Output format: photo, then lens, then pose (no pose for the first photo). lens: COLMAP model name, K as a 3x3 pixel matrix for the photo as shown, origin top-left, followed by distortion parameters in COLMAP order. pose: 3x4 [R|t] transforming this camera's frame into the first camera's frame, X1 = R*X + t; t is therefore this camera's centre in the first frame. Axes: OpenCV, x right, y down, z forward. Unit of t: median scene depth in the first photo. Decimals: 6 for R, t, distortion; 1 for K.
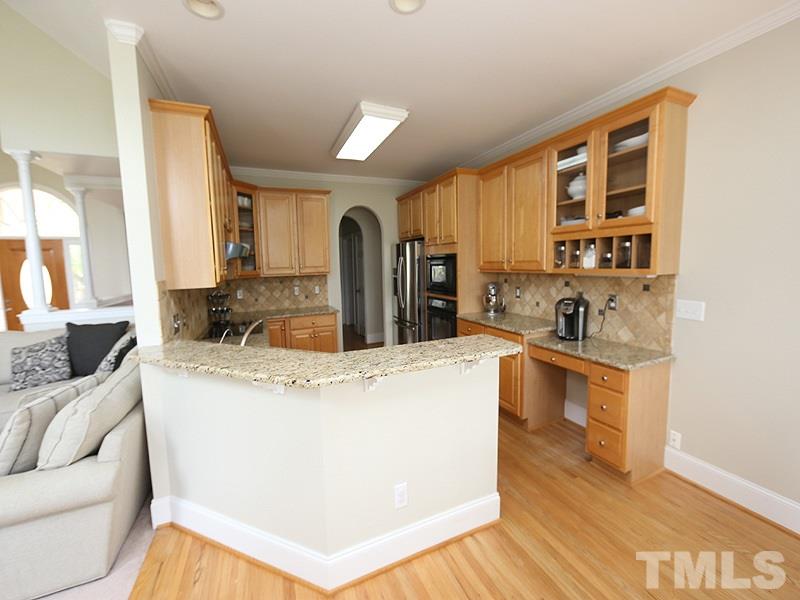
lens RADIAL K [[313.1, 0, 397.6], [0, 313.1, 294.0], [0, 0, 1]] dist [-0.013086, 0.000277]
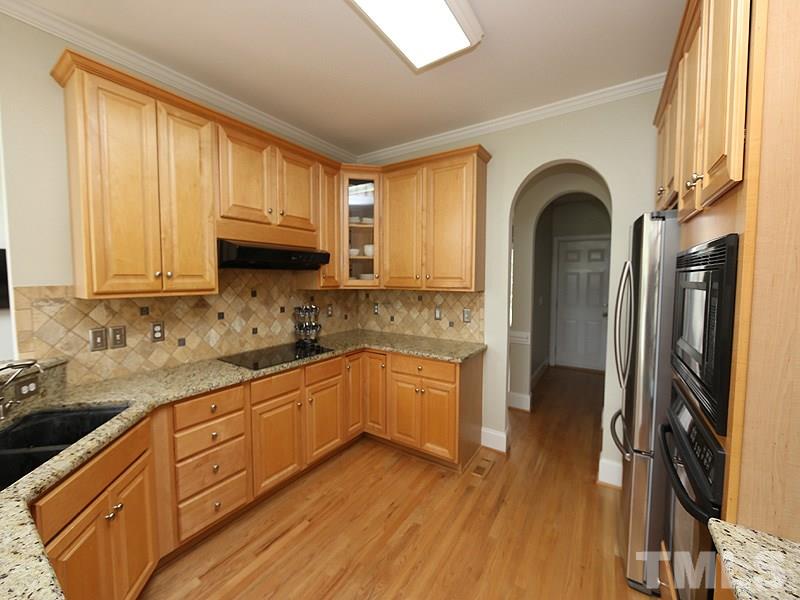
lens RADIAL K [[313.1, 0, 400.6], [0, 313.1, 294.4], [0, 0, 1]] dist [-0.013086, 0.000277]
pose [[0.548774, 0.072873, -0.832789, 0.195944], [-0.100088, 0.994755, 0.021092, -0.058025], [0.829958, 0.071778, 0.553189, 0.580119]]
